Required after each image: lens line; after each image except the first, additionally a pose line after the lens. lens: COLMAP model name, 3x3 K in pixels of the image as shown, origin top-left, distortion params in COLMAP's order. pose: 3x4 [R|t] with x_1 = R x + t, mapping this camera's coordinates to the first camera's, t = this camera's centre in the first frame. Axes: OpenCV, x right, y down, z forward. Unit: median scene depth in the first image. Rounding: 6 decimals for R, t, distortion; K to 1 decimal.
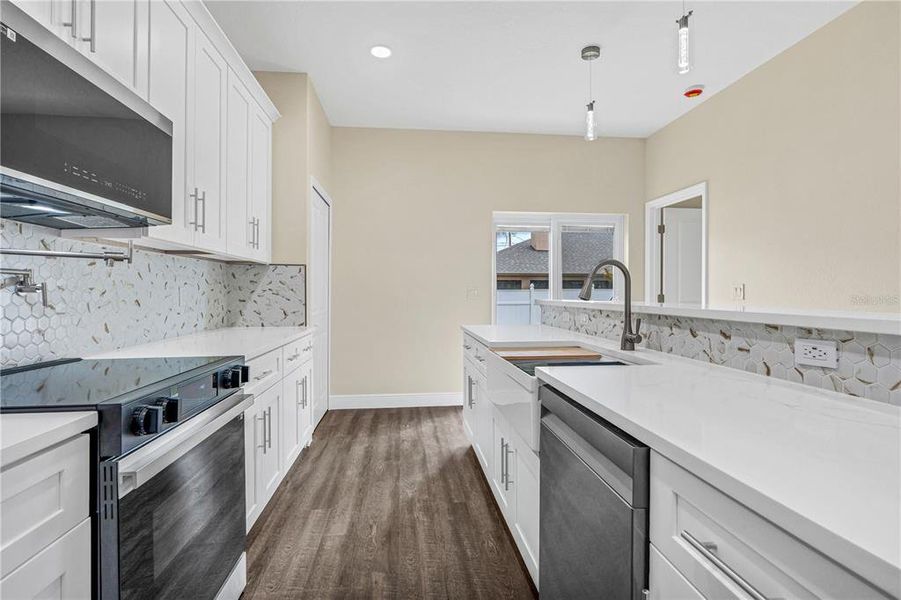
lens RADIAL K [[445.4, 0, 454.7], [0, 445.4, 296.3], [0, 0, 1]] dist [-0.000707, 0.000370]
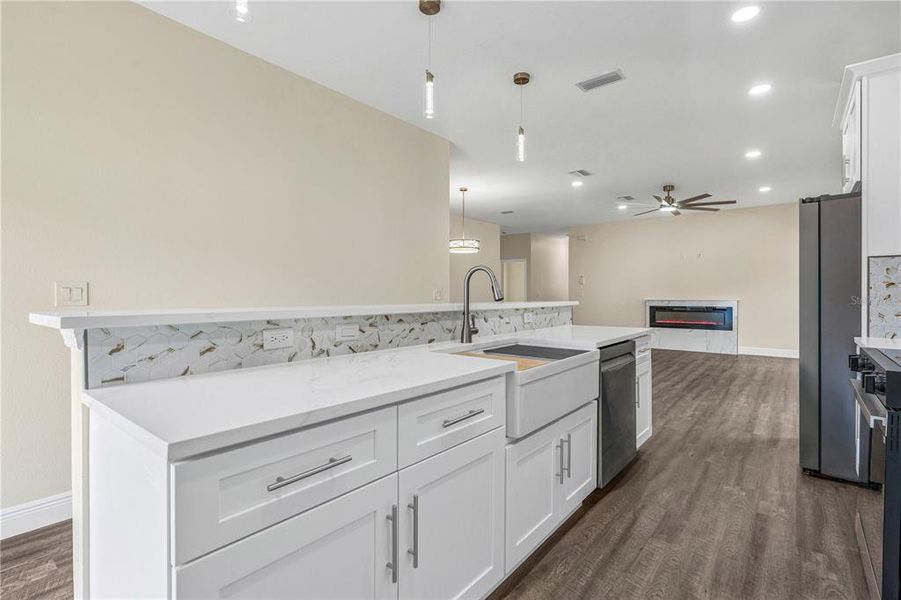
lens RADIAL K [[445.4, 0, 454.7], [0, 445.4, 296.3], [0, 0, 1]] dist [-0.000707, 0.000370]
pose [[-0.711010, -0.001248, 0.703181, -0.403000], [0.007889, 0.999921, 0.009752, -0.014027], [-0.703138, 0.012481, -0.710944, 1.773943]]
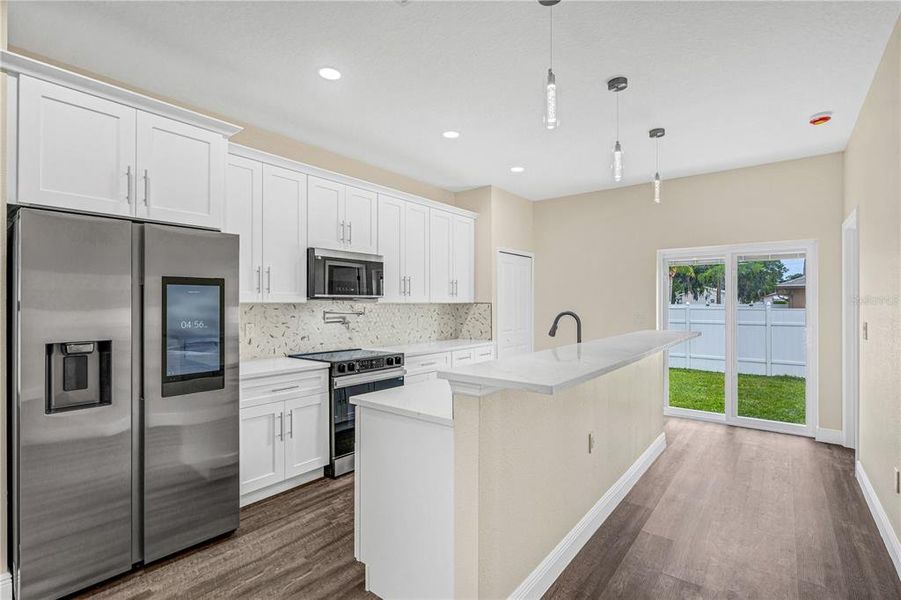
lens RADIAL K [[429.7, 0, 447.8], [0, 429.7, 301.5], [0, 0, 1]] dist [-0.006802, 0.000209]
pose [[0.714367, -0.005840, -0.699746, 1.052816], [-0.004434, 0.999907, -0.012872, -0.089594], [0.699757, 0.012299, 0.714275, -0.371725]]
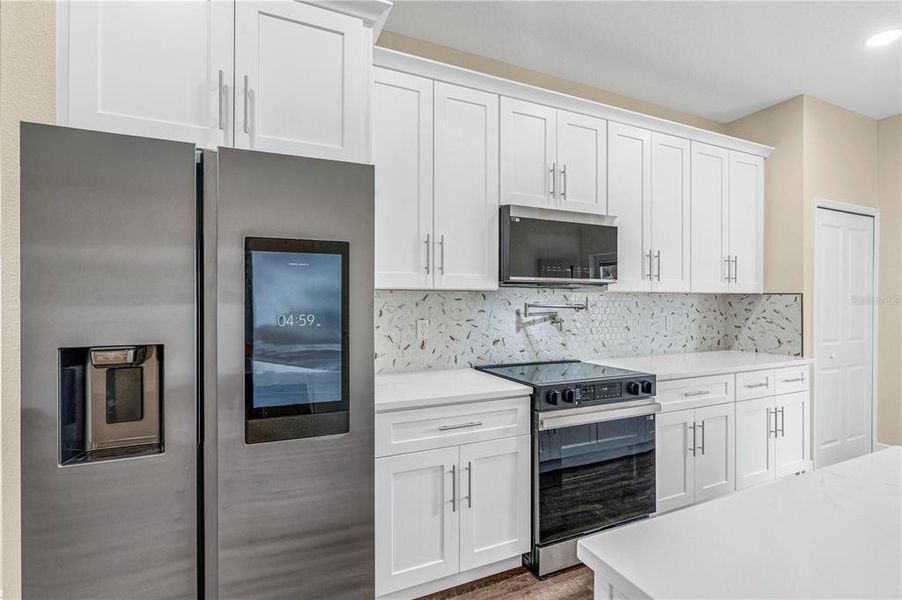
lens RADIAL K [[430.2, 0, 448.3], [0, 430.2, 301.5], [0, 0, 1]] dist [-0.006802, 0.000209]
pose [[0.316012, 0.002553, -0.948752, 0.491067], [-0.010148, 0.999948, -0.000689, -0.071949], [0.948701, 0.009846, 0.316021, -0.029100]]
